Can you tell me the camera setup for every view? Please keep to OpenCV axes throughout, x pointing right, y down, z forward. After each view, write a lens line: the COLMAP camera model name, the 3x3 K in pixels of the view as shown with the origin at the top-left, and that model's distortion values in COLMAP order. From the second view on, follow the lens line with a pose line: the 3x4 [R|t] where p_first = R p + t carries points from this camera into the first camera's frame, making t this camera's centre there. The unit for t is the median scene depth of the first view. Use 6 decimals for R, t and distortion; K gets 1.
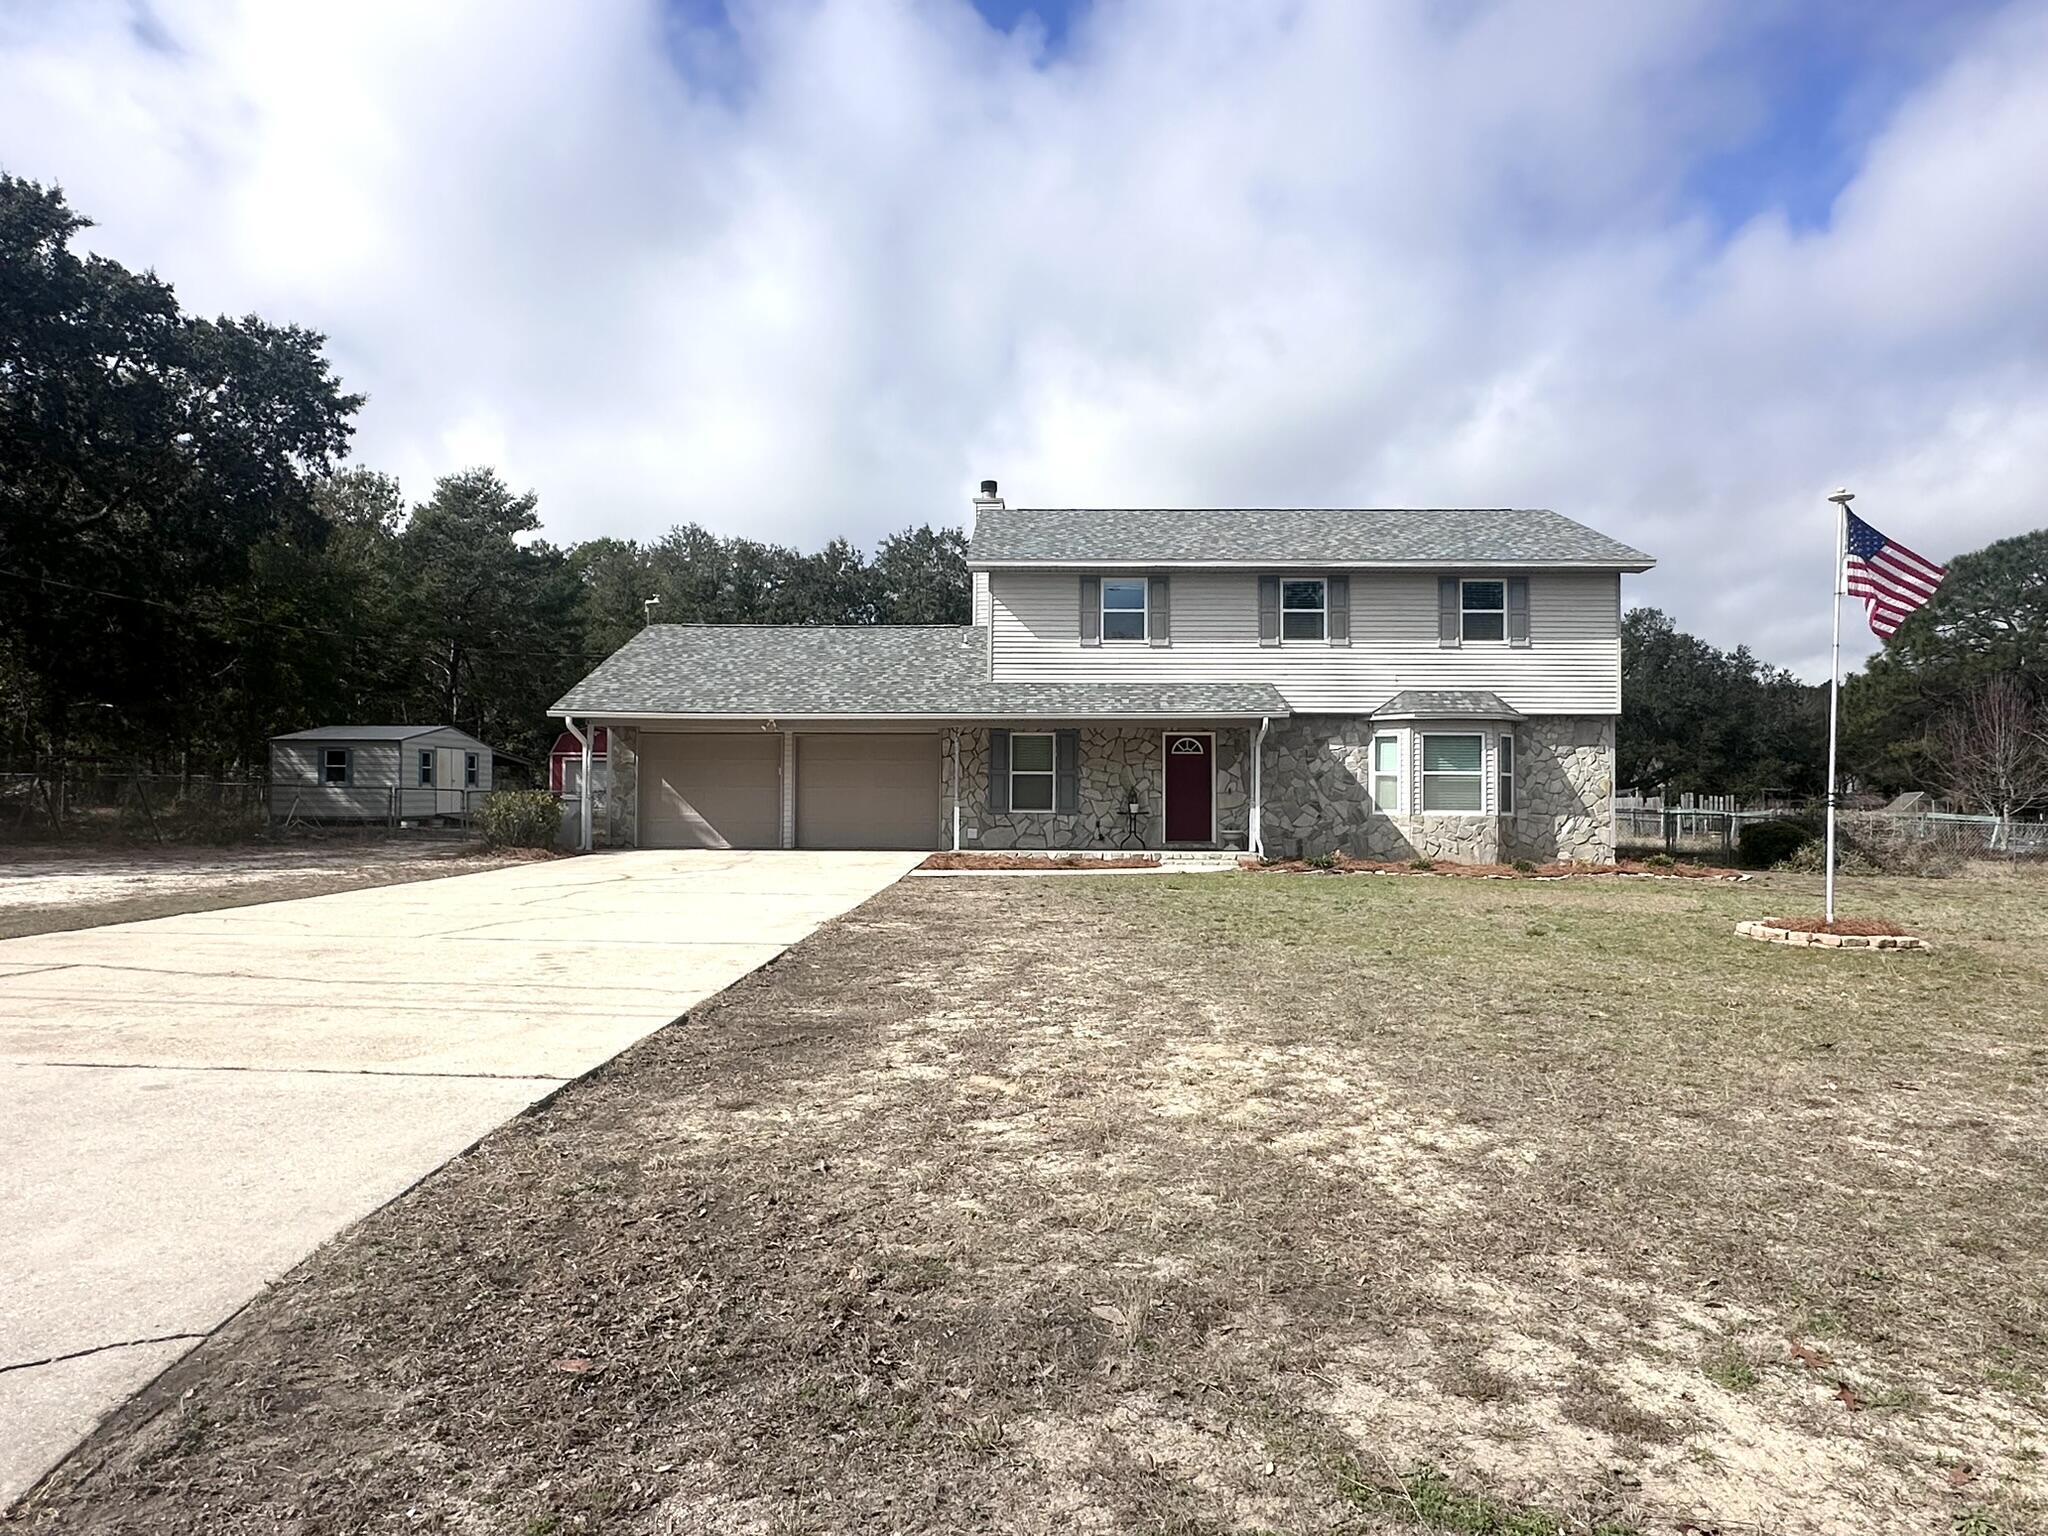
lens RADIAL K [[1250.7, 0, 1023.7], [0, 1250.7, 768.7], [0, 0, 1]] dist [-0.006120, 0.000237]
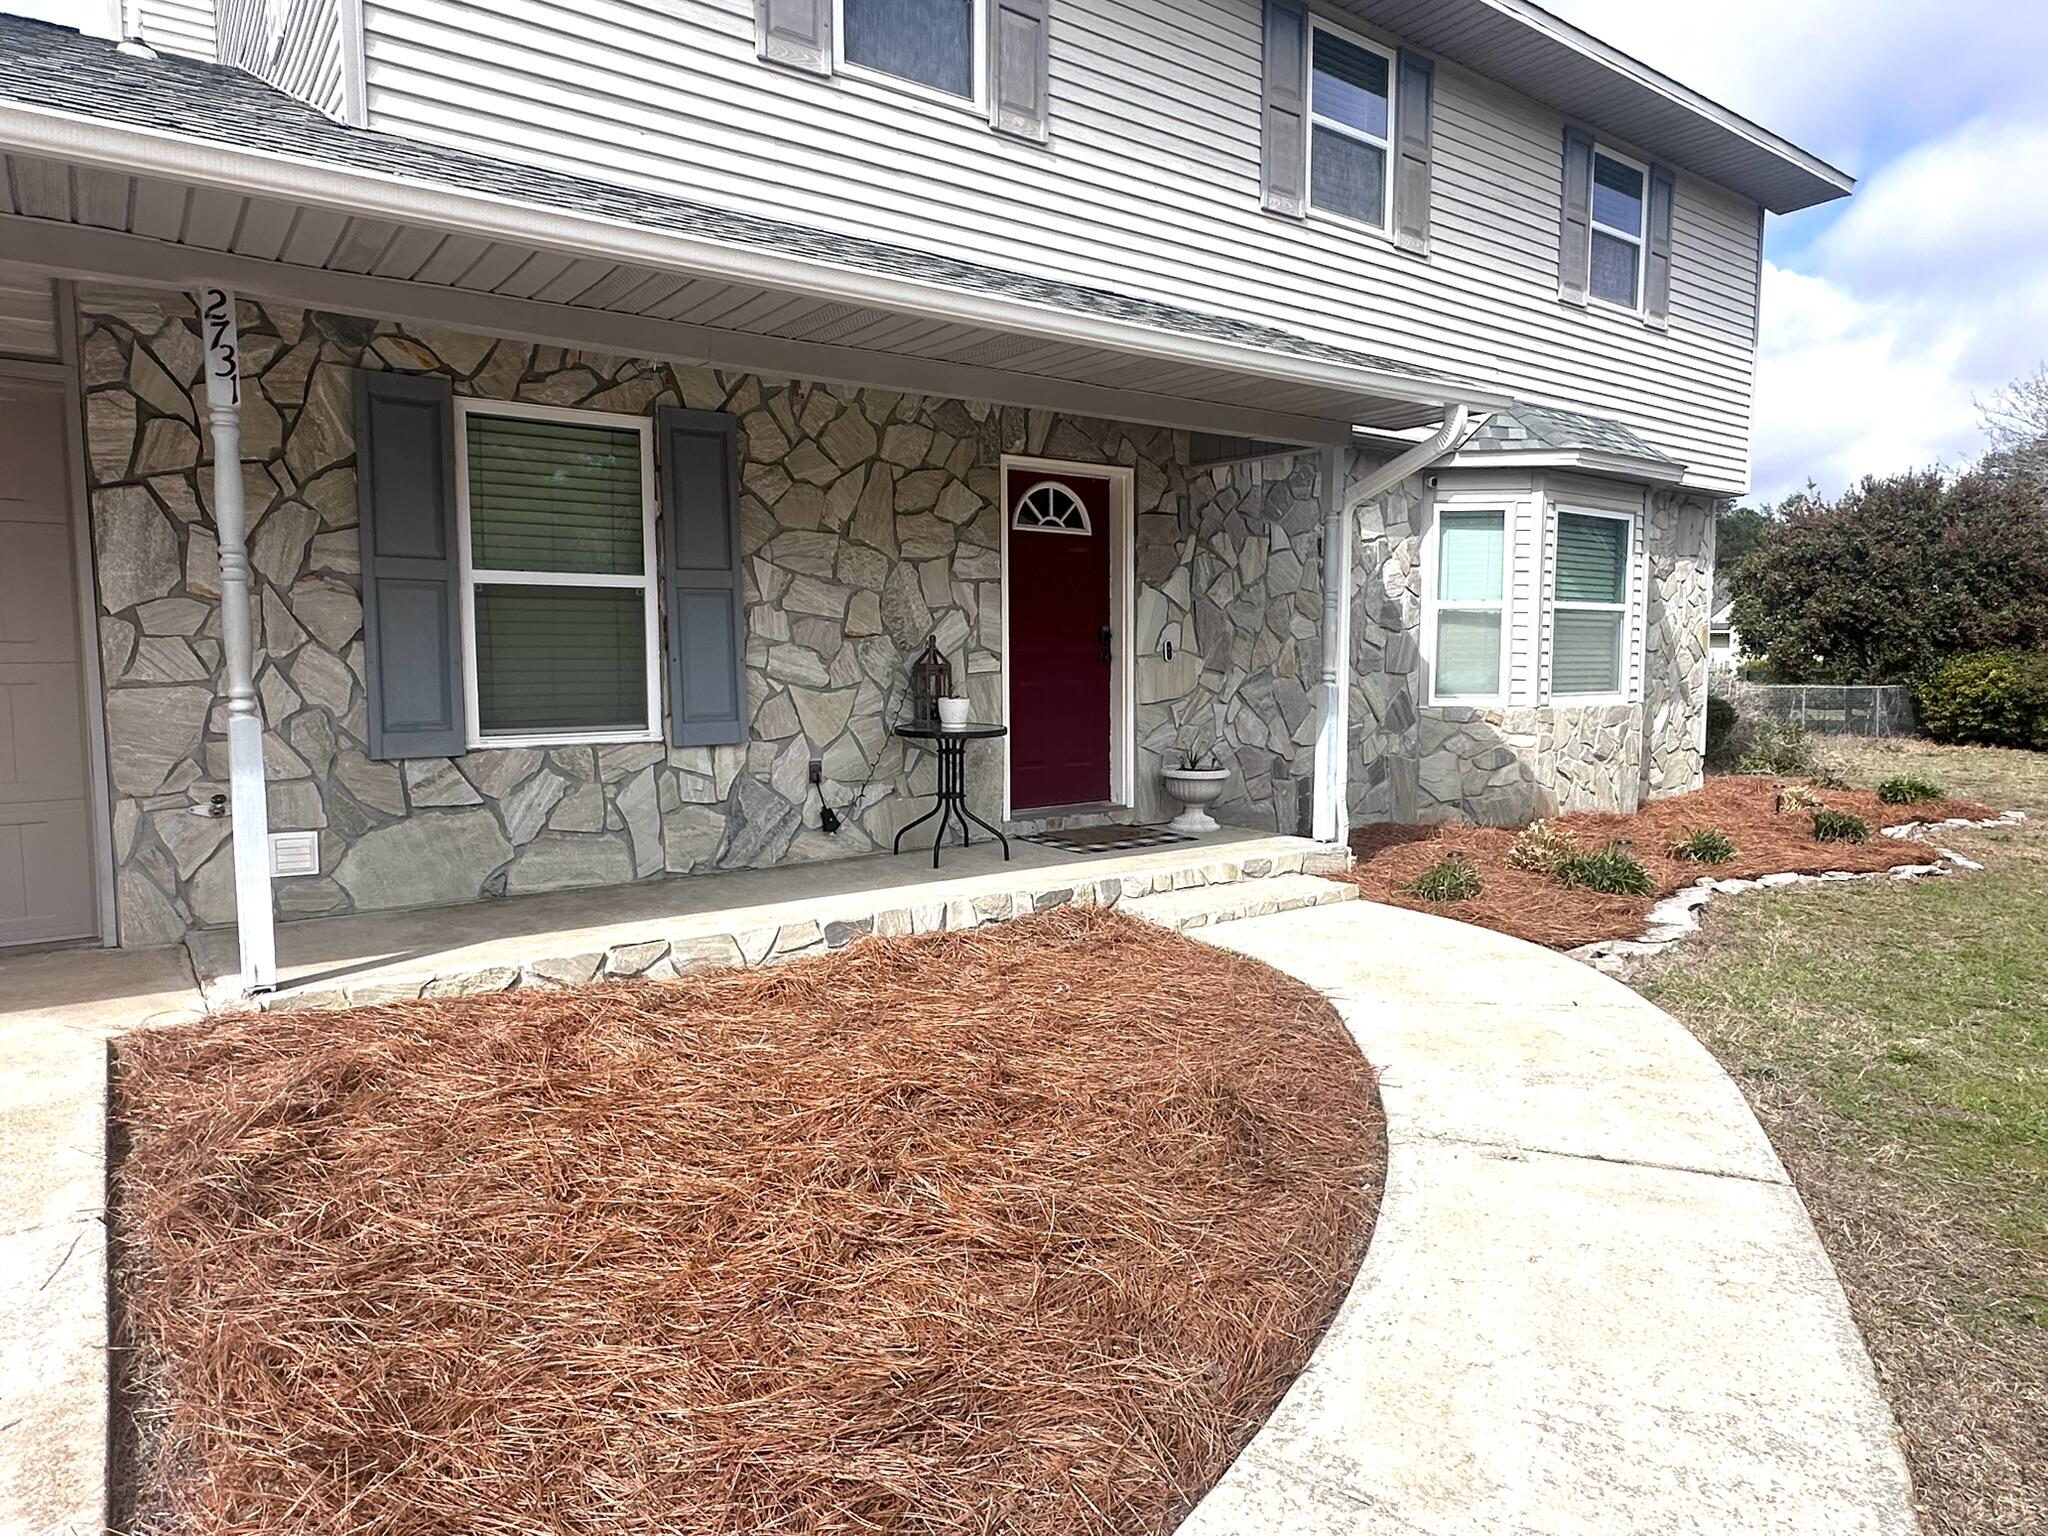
lens RADIAL K [[1250.7, 0, 1026.7], [0, 1250.7, 772.5], [0, 0, 1]] dist [-0.006120, 0.000237]
pose [[0.795472, -0.064119, 0.602589, -0.069659], [-0.003384, 0.993901, 0.110224, 0.013508], [-0.605981, -0.089720, 0.790403, 0.754253]]
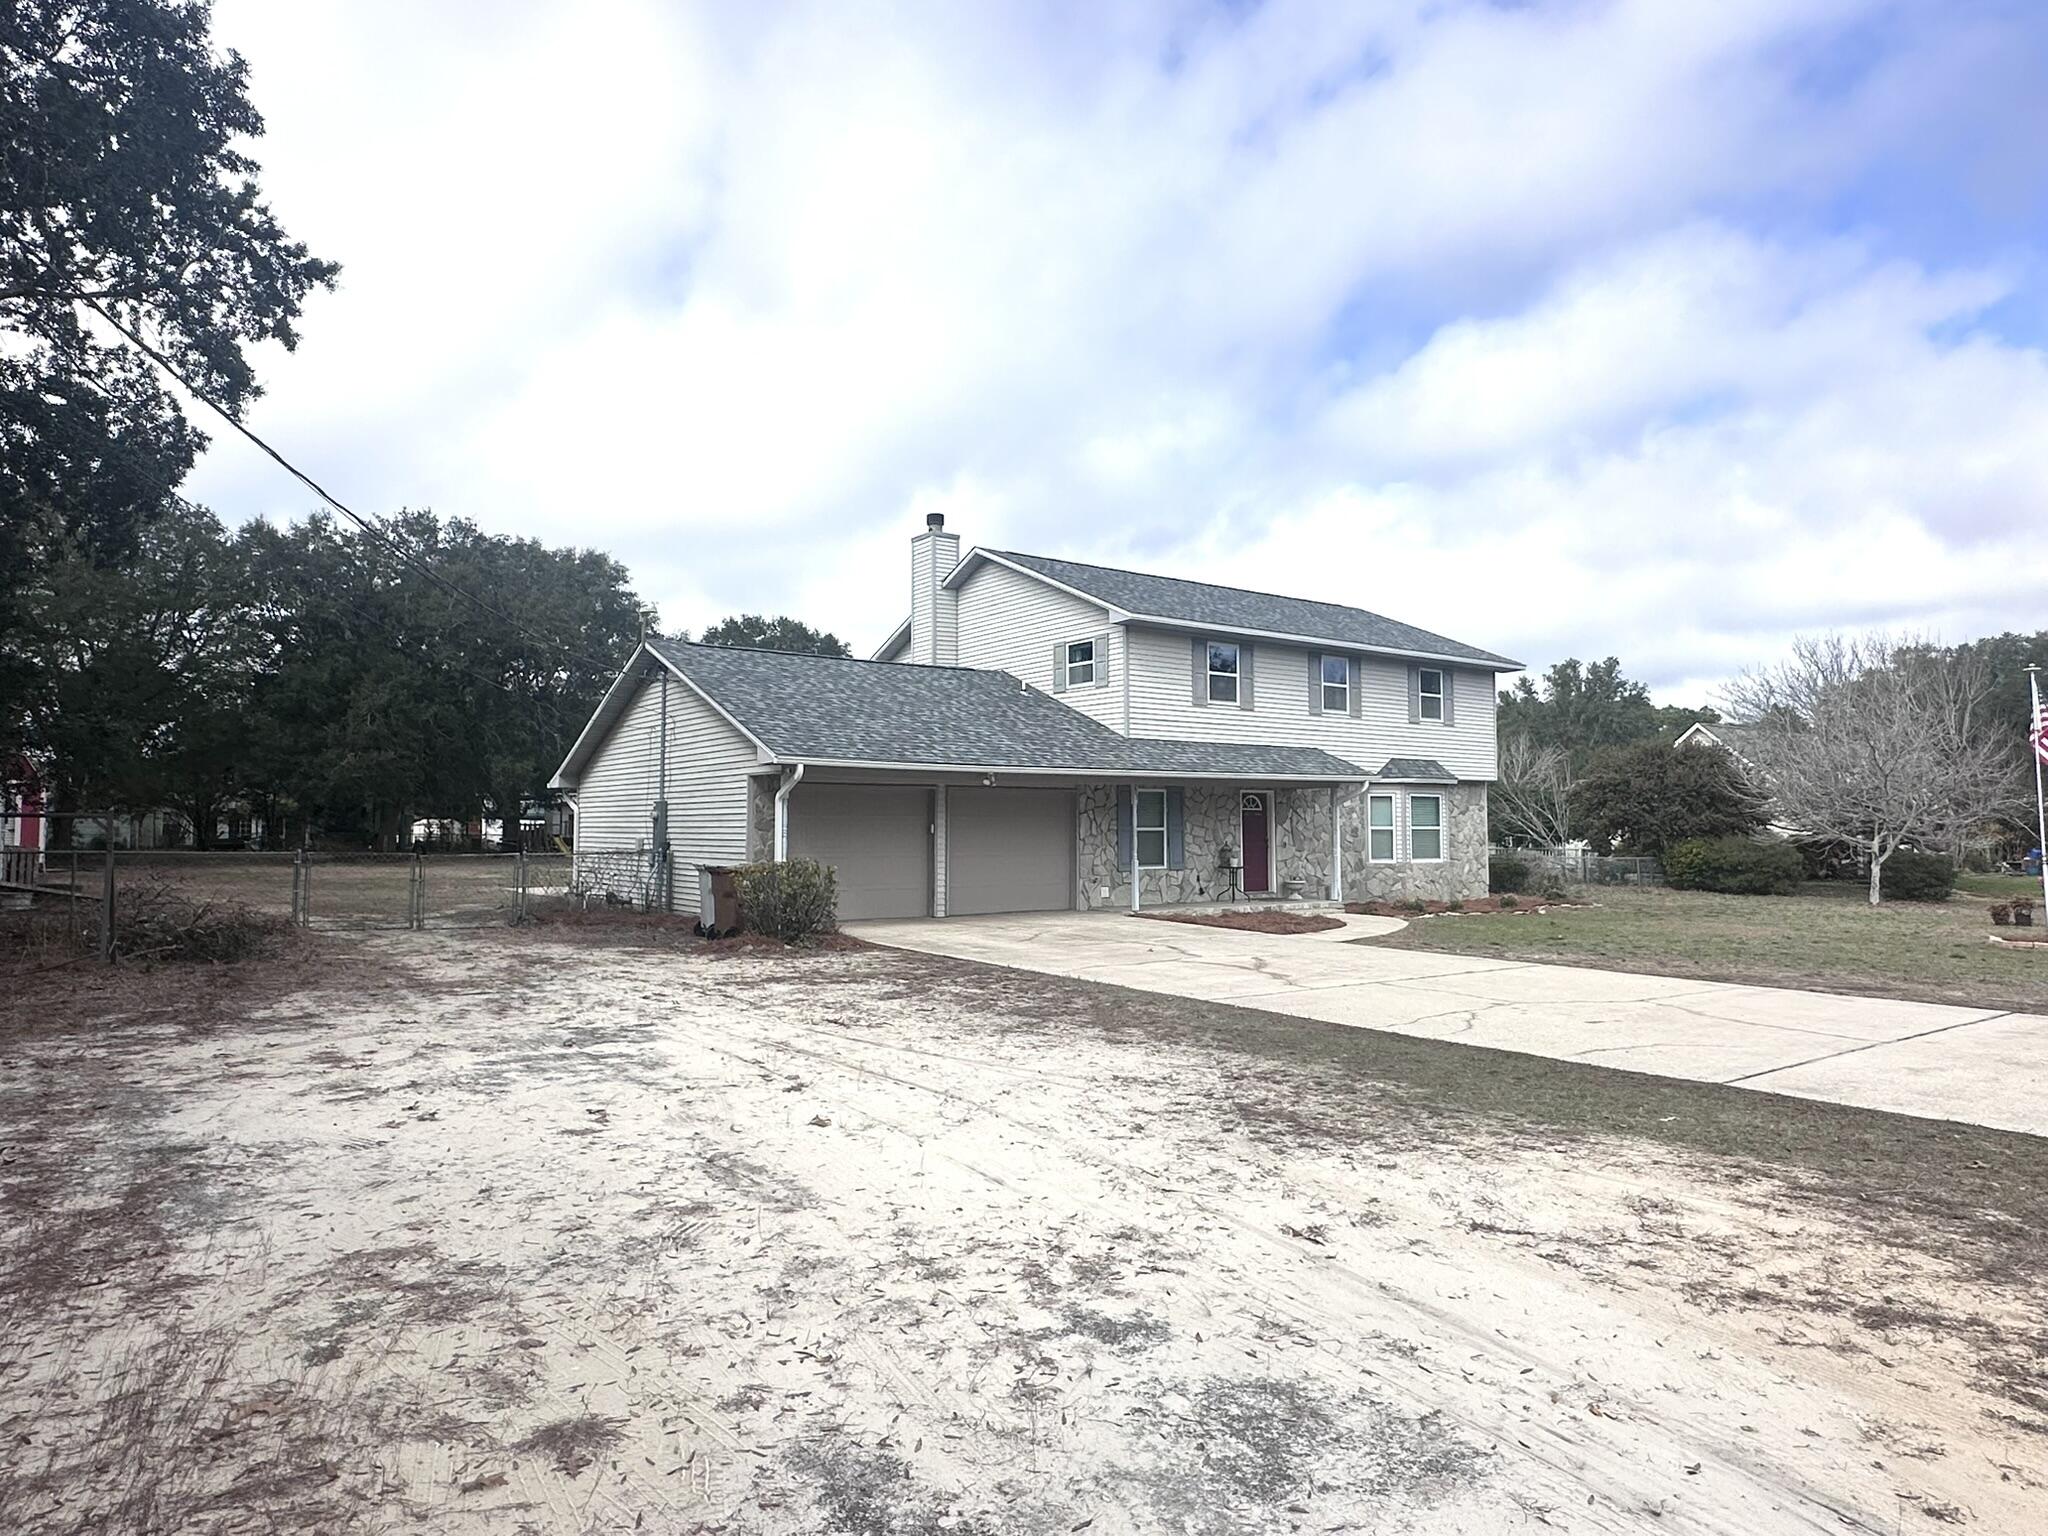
lens RADIAL K [[1250.7, 0, 1025.7], [0, 1250.7, 777.1], [0, 0, 1]] dist [-0.006120, 0.000237]
pose [[0.793670, 0.018712, 0.608061, -0.679461], [-0.002187, 0.999608, -0.027907, -0.009932], [-0.608345, 0.020819, 0.793400, 0.270154]]
